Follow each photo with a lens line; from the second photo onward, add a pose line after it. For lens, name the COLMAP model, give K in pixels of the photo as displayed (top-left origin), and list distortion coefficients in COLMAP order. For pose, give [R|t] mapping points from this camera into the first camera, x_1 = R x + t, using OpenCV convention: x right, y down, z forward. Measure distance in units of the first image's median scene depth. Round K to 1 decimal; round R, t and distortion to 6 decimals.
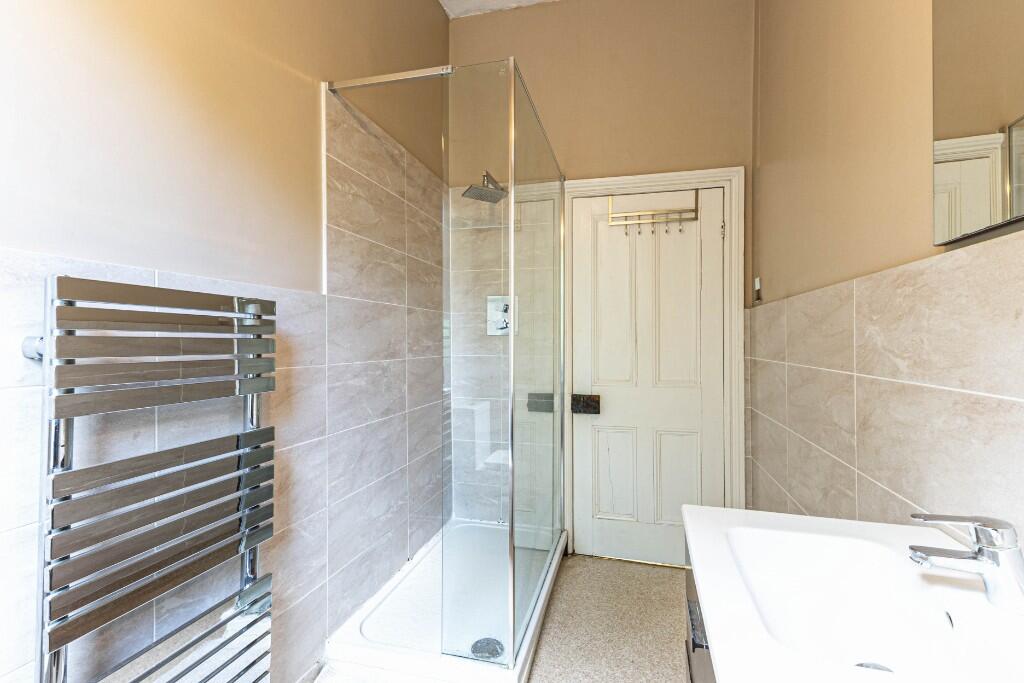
lens RADIAL K [[468.8, 0, 509.4], [0, 468.8, 338.0], [0, 0, 1]] dist [0.003510, 0.000195]
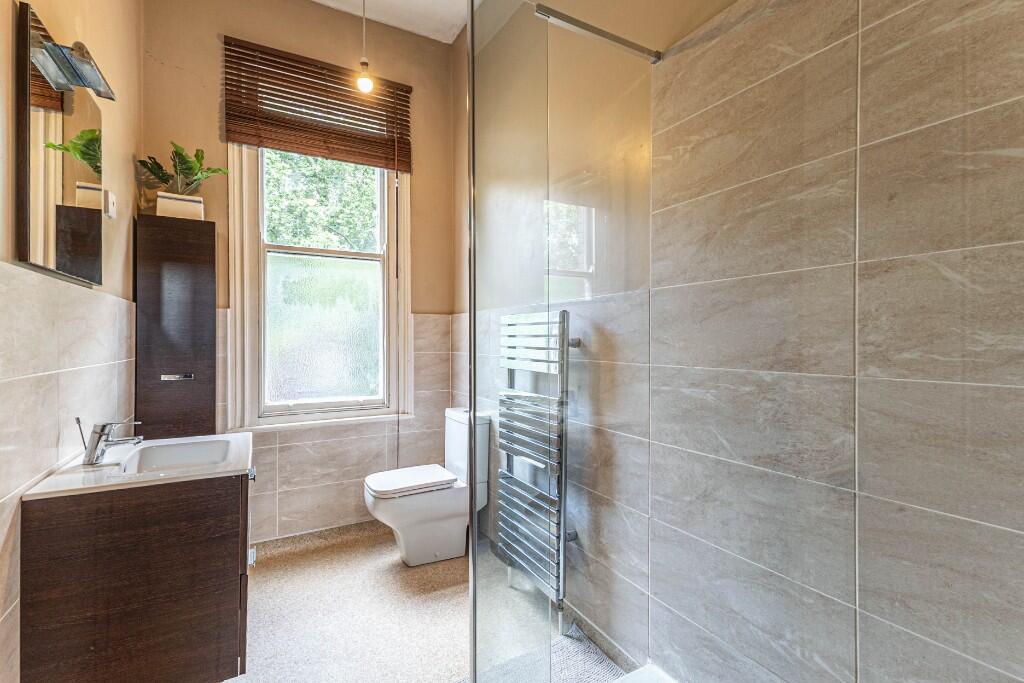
lens RADIAL K [[468.8, 0, 509.7], [0, 468.8, 340.5], [0, 0, 1]] dist [0.003510, 0.000195]
pose [[-0.715929, 0.001213, -0.698172, 0.416310], [0.005659, 0.999976, -0.004065, 0.010656], [0.698150, -0.006861, -0.715919, 1.325860]]
